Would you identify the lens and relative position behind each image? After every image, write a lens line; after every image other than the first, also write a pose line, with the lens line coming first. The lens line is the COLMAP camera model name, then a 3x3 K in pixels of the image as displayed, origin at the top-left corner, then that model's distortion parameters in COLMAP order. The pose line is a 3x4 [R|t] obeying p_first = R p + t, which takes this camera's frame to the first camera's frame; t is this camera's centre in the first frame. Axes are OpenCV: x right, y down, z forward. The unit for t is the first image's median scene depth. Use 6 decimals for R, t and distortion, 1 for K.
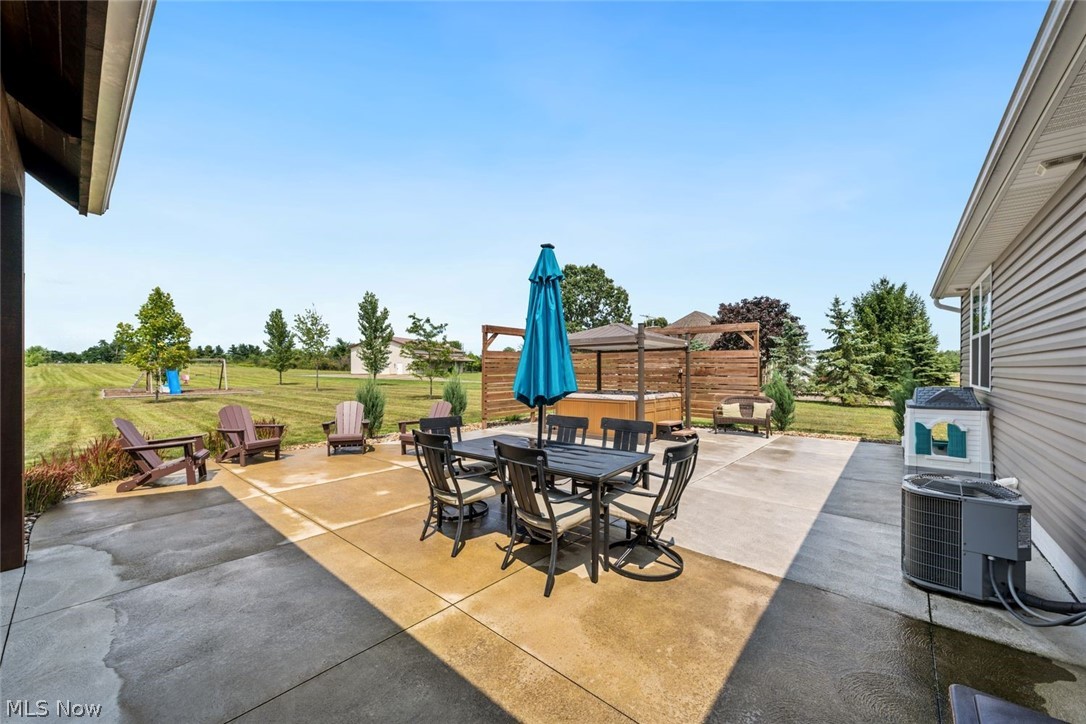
lens RADIAL K [[415.0, 0, 541.6], [0, 415.0, 368.6], [0, 0, 1]] dist [0.000325, 0.000056]
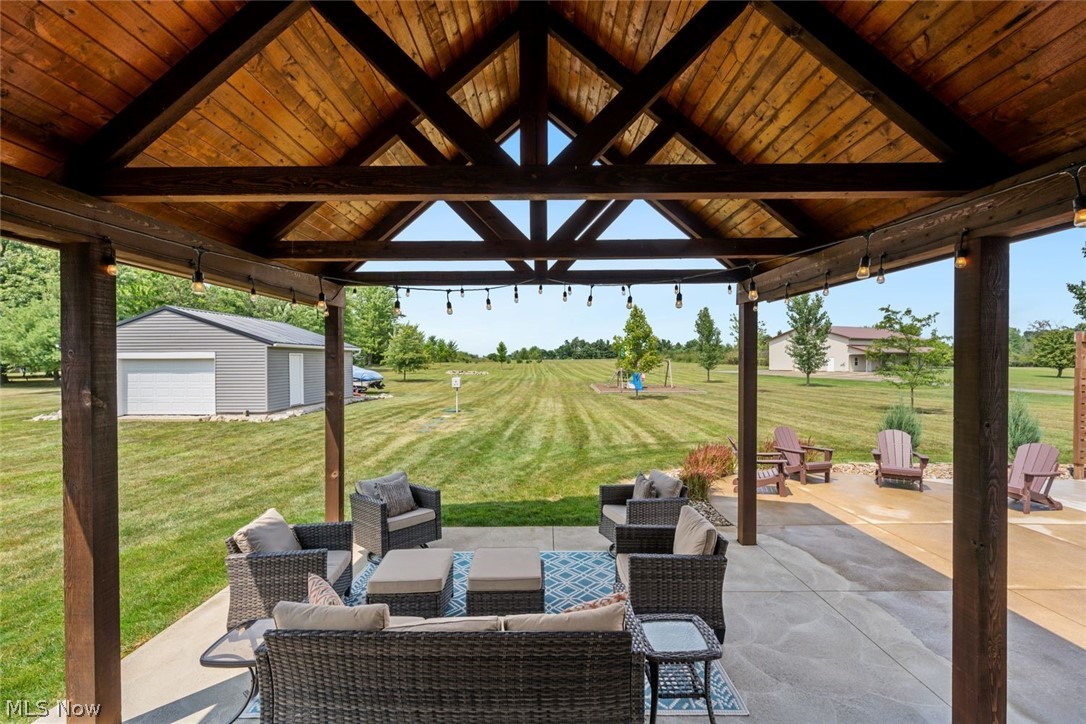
lens RADIAL K [[467.6, 0, 542.2], [0, 467.6, 360.6], [0, 0, 1]] dist [0.002728, 0.000254]
pose [[0.657398, -0.004898, -0.753528, -0.060311], [0.006042, 0.999981, -0.001229, -0.026239], [0.753519, -0.003745, 0.657415, -0.093043]]
